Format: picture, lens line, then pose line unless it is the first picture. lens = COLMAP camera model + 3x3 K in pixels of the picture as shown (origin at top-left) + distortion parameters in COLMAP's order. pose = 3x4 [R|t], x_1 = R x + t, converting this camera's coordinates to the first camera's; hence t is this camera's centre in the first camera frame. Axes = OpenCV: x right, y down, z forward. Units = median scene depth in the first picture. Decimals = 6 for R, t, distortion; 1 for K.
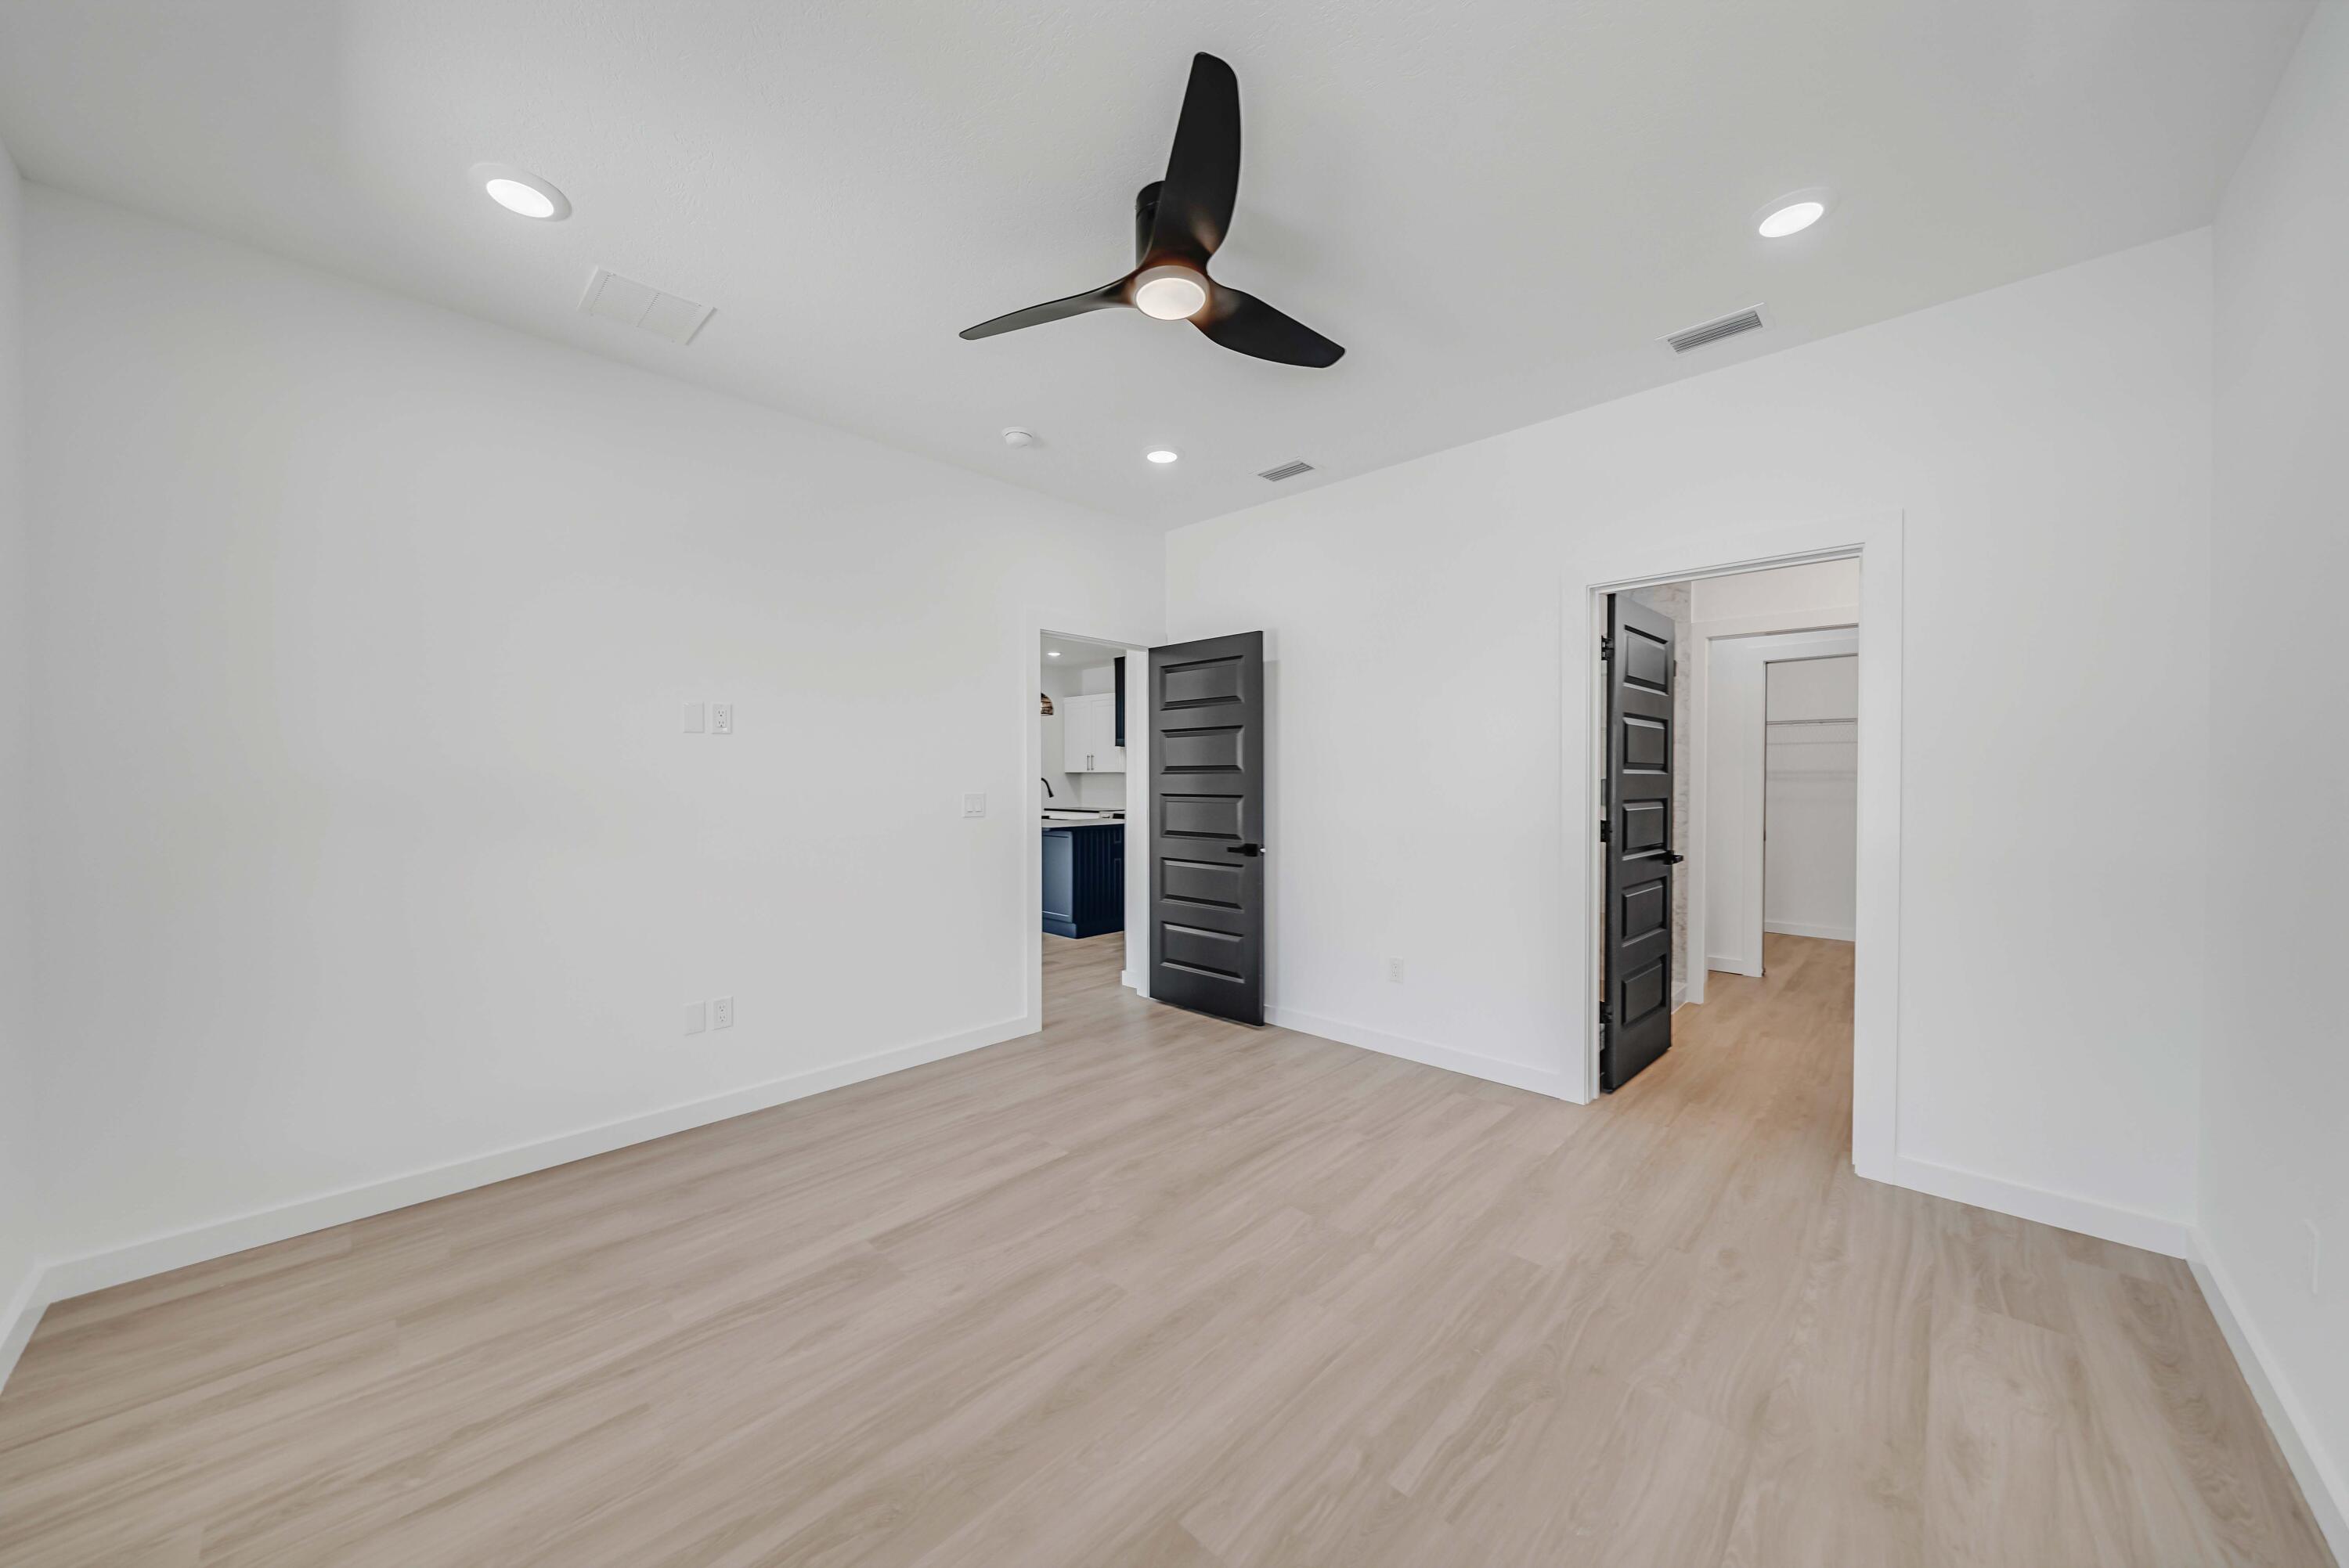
lens RADIAL K [[798.0, 0, 1170.8], [0, 798.0, 797.0], [0, 0, 1]] dist [-0.001338, 0.000104]
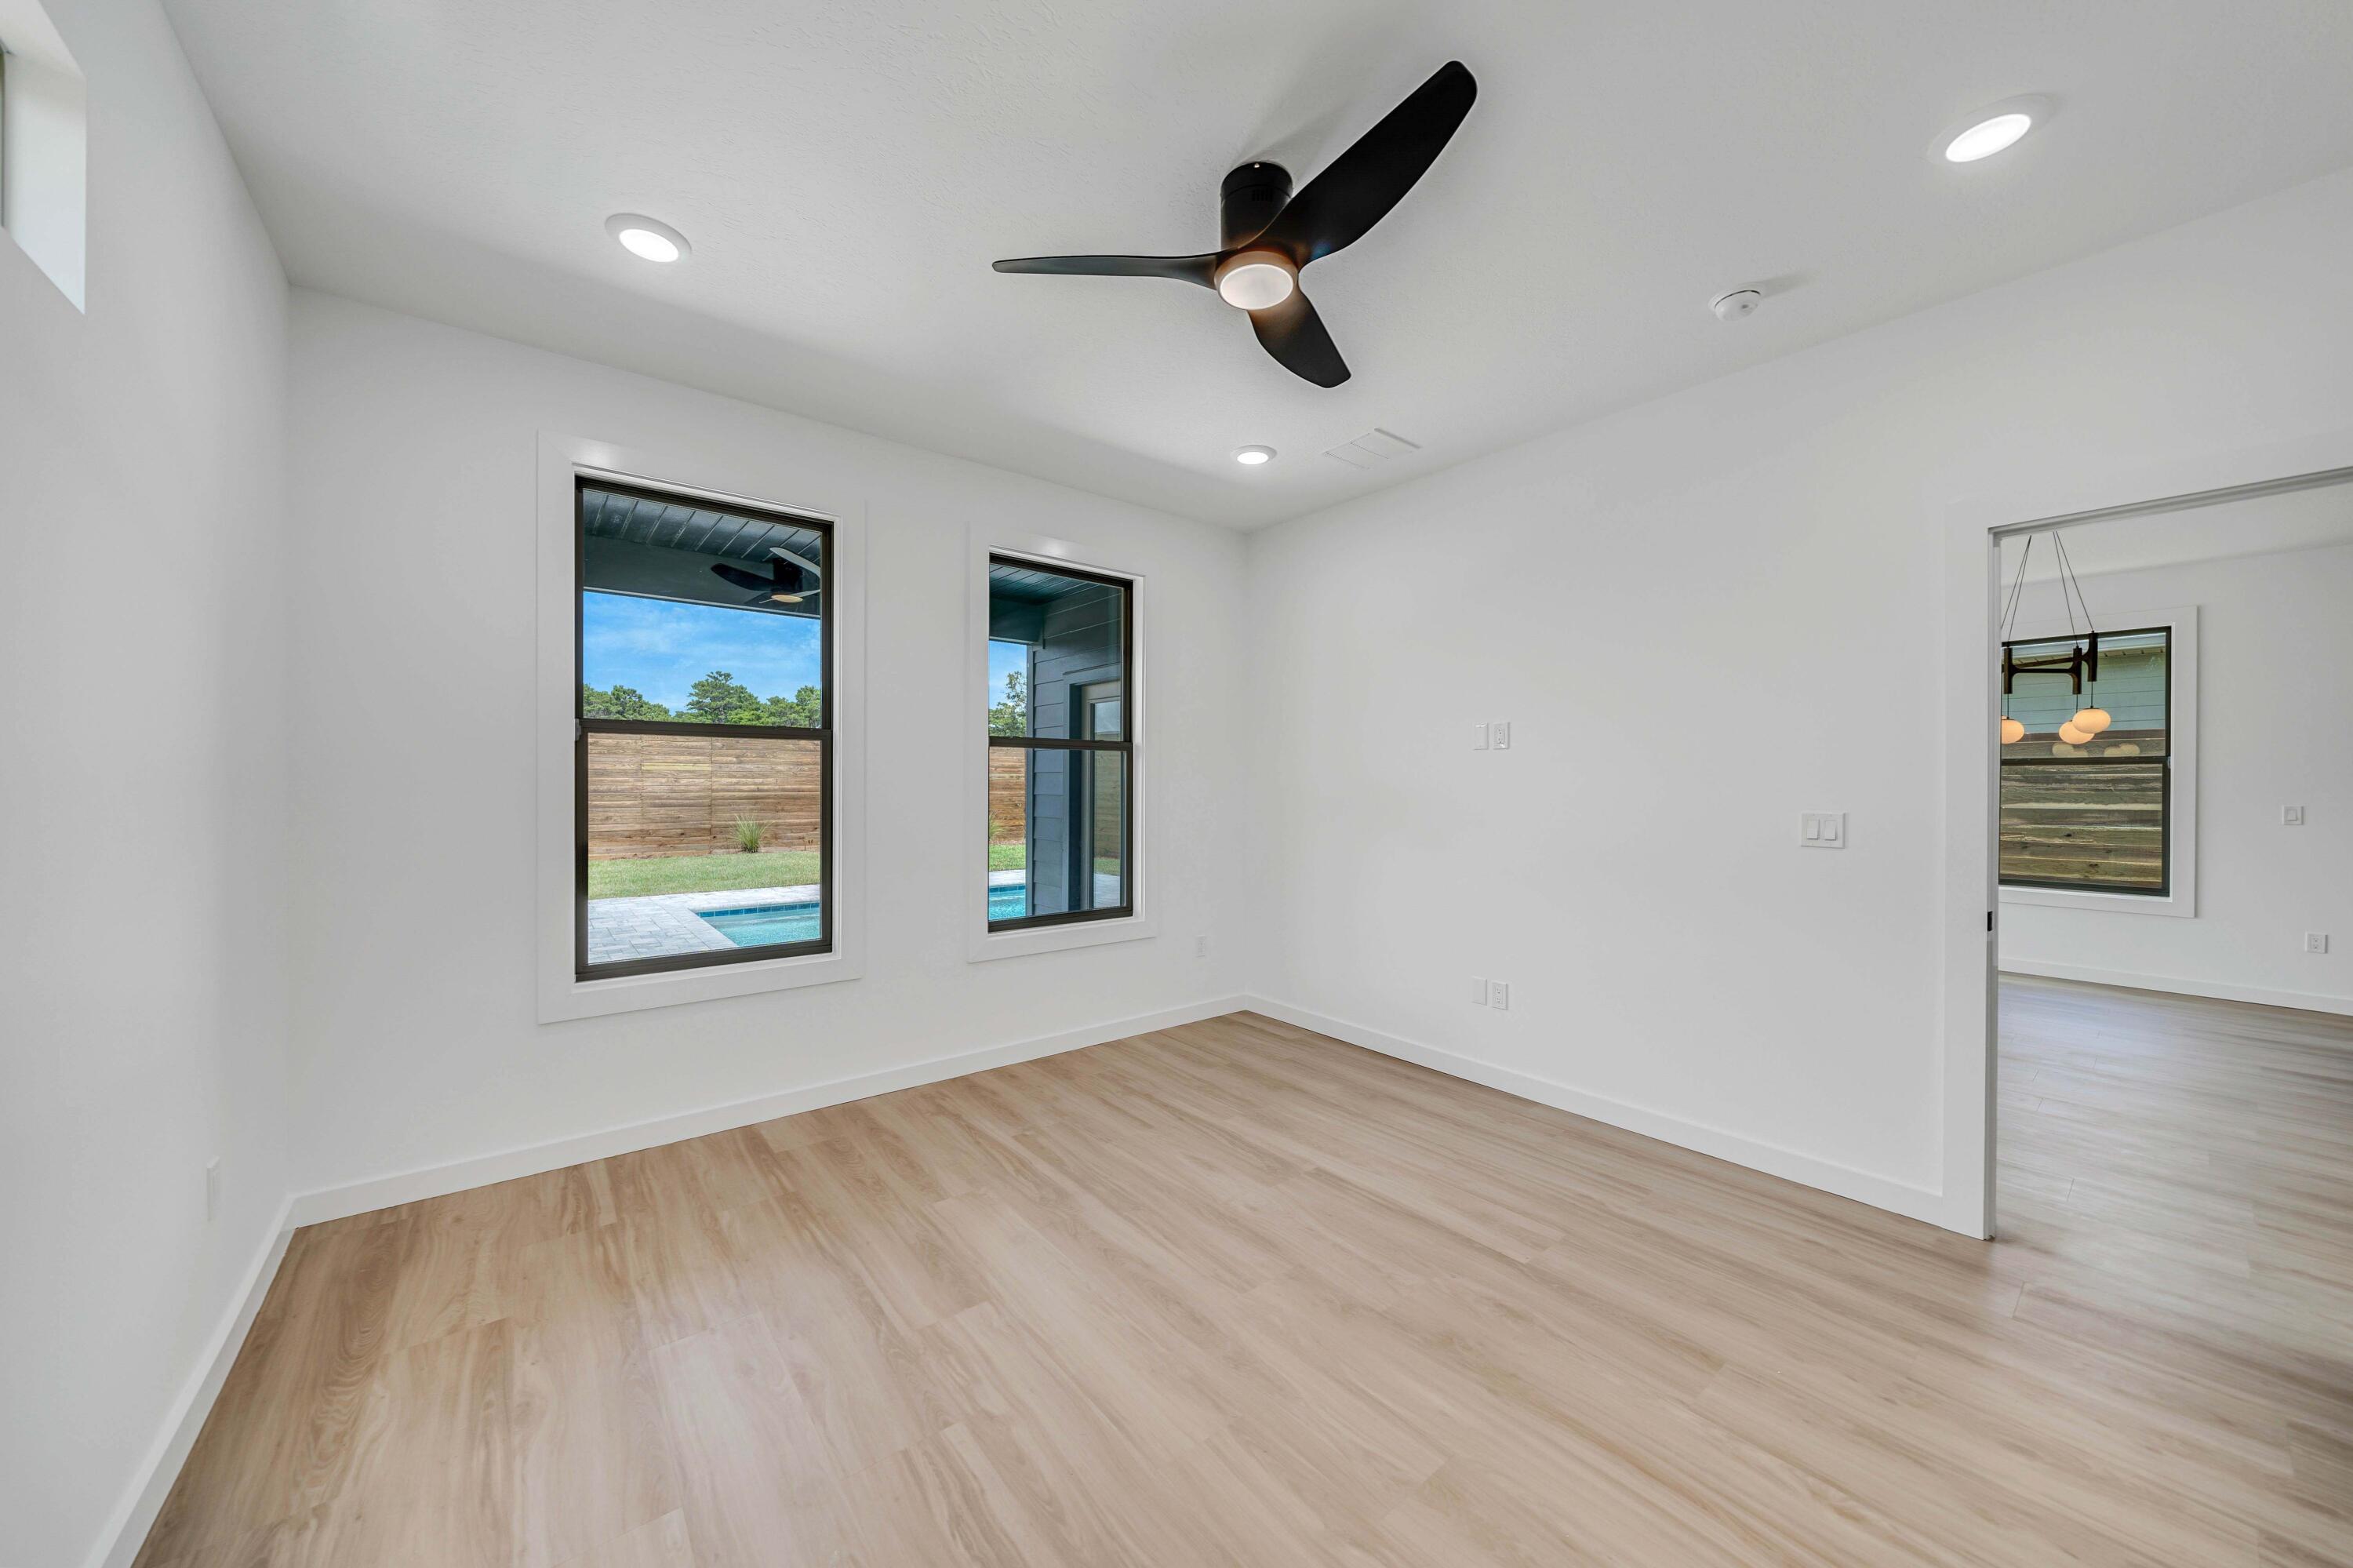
lens RADIAL K [[799.4, 0, 1154.7], [0, 799.4, 778.6], [0, 0, 1]] dist [-0.001338, 0.000104]
pose [[-0.119180, -0.009877, -0.992824, 0.877090], [-0.029385, 0.999548, -0.006416, -0.020762], [0.992438, 0.028410, -0.119416, 0.894863]]
